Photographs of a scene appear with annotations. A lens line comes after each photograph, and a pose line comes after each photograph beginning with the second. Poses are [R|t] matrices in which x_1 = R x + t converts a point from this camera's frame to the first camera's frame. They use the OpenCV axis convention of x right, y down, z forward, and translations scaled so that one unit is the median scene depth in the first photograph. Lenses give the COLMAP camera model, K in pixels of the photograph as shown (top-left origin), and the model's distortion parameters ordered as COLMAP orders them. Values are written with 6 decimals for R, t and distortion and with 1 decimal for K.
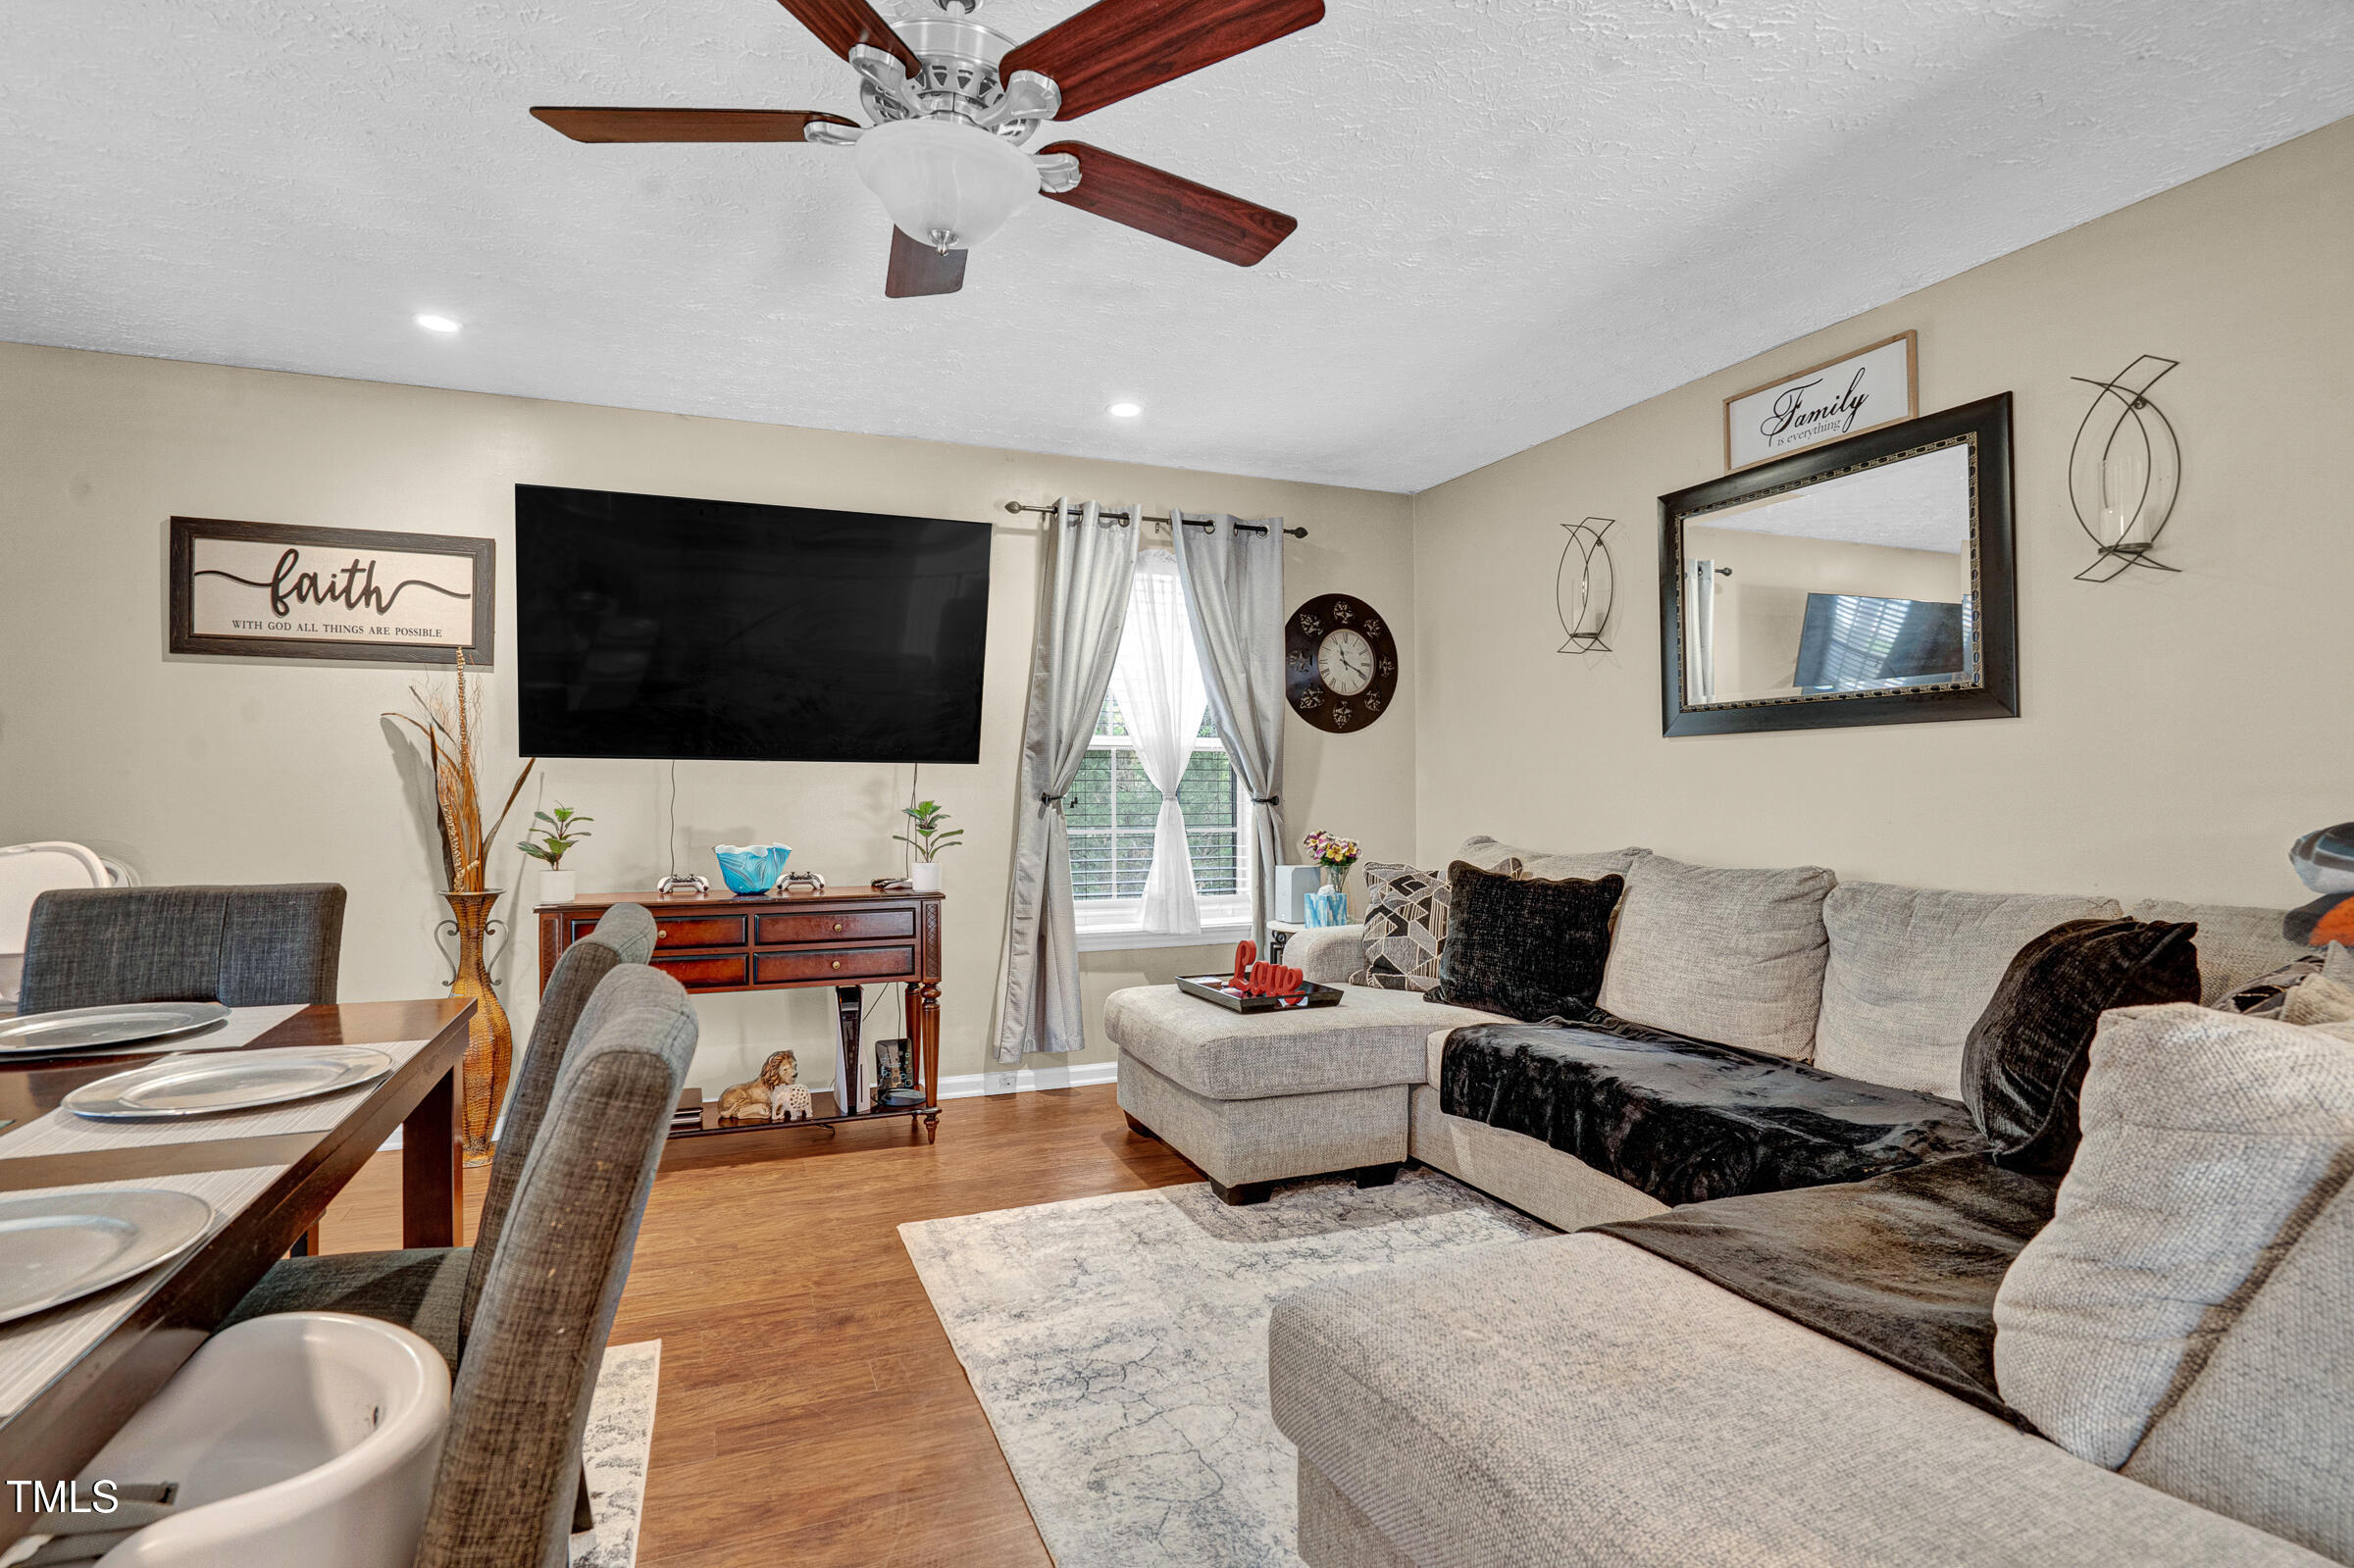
lens RADIAL K [[1134.7, 0, 1177.0], [0, 1134.7, 784.0], [0, 0, 1]] dist [-0.071009, 0.033884]
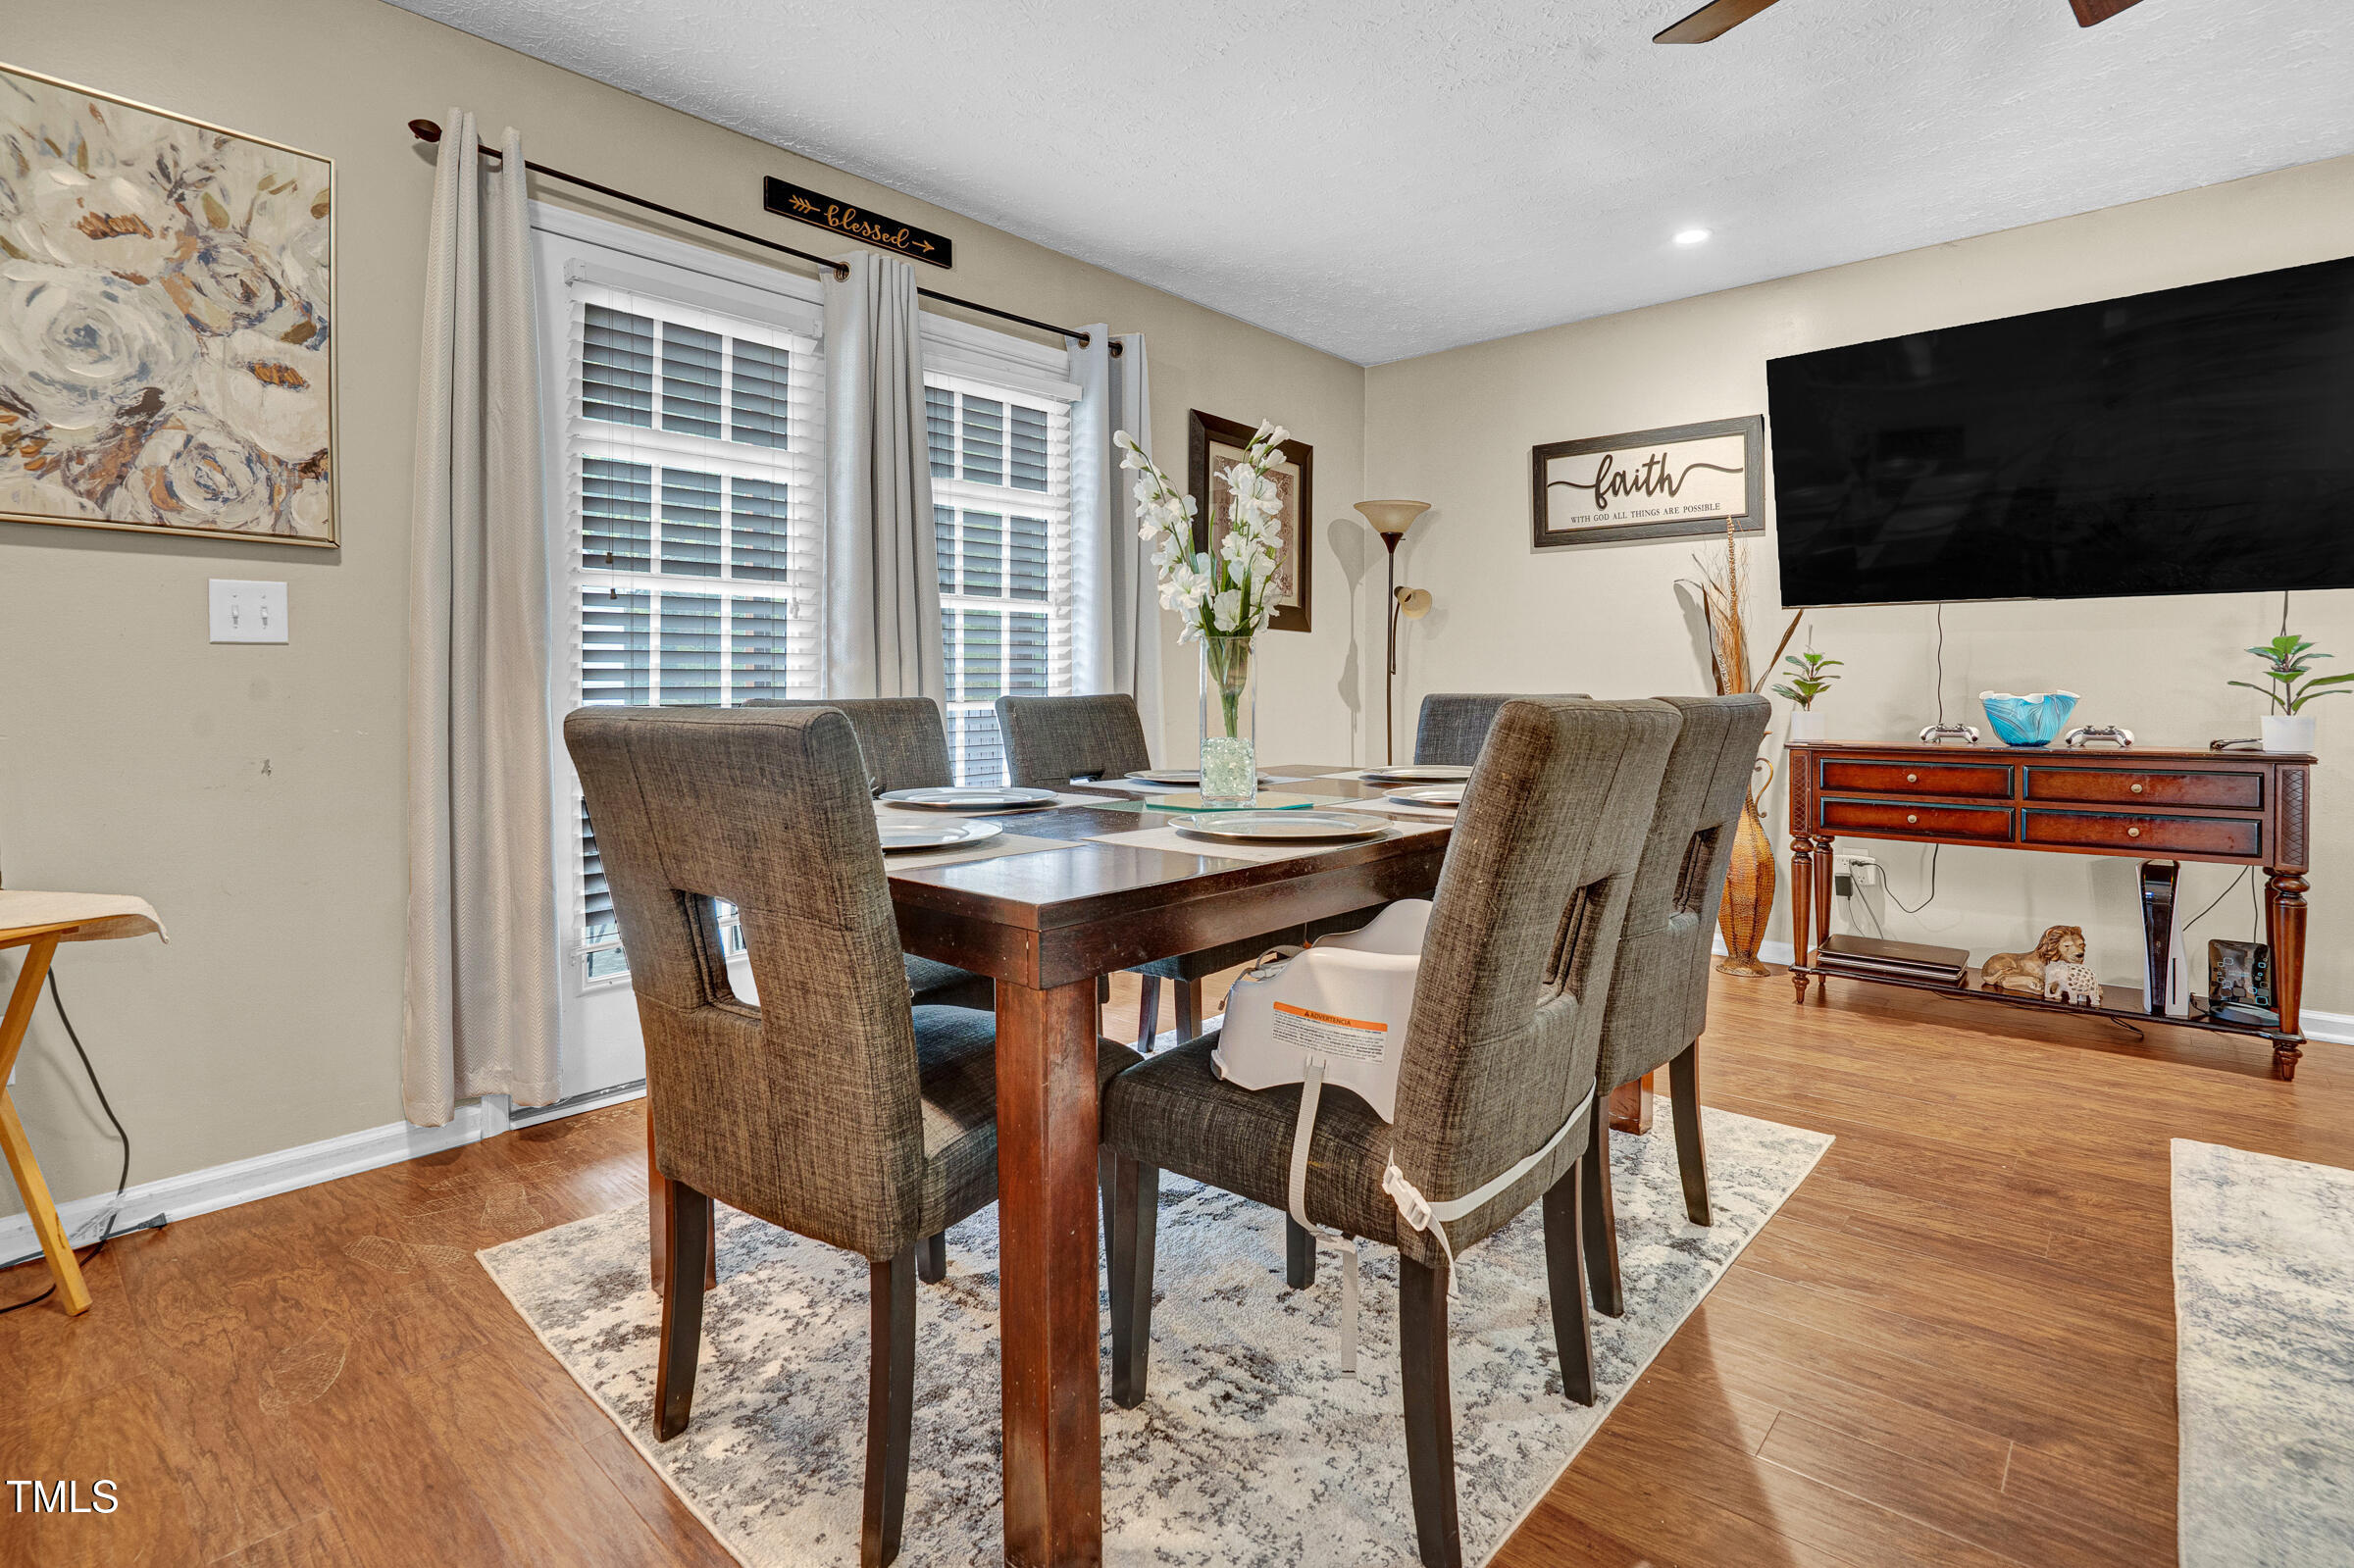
lens RADIAL K [[1145.1, 0, 1177.9], [0, 1145.1, 698.3], [0, 0, 1]] dist [-0.053359, 0.024796]
pose [[0.436887, 0.003218, -0.899511, 0.144843], [0.010742, 0.999904, 0.008795, 0.046871], [0.899452, -0.013504, 0.436810, -0.014536]]
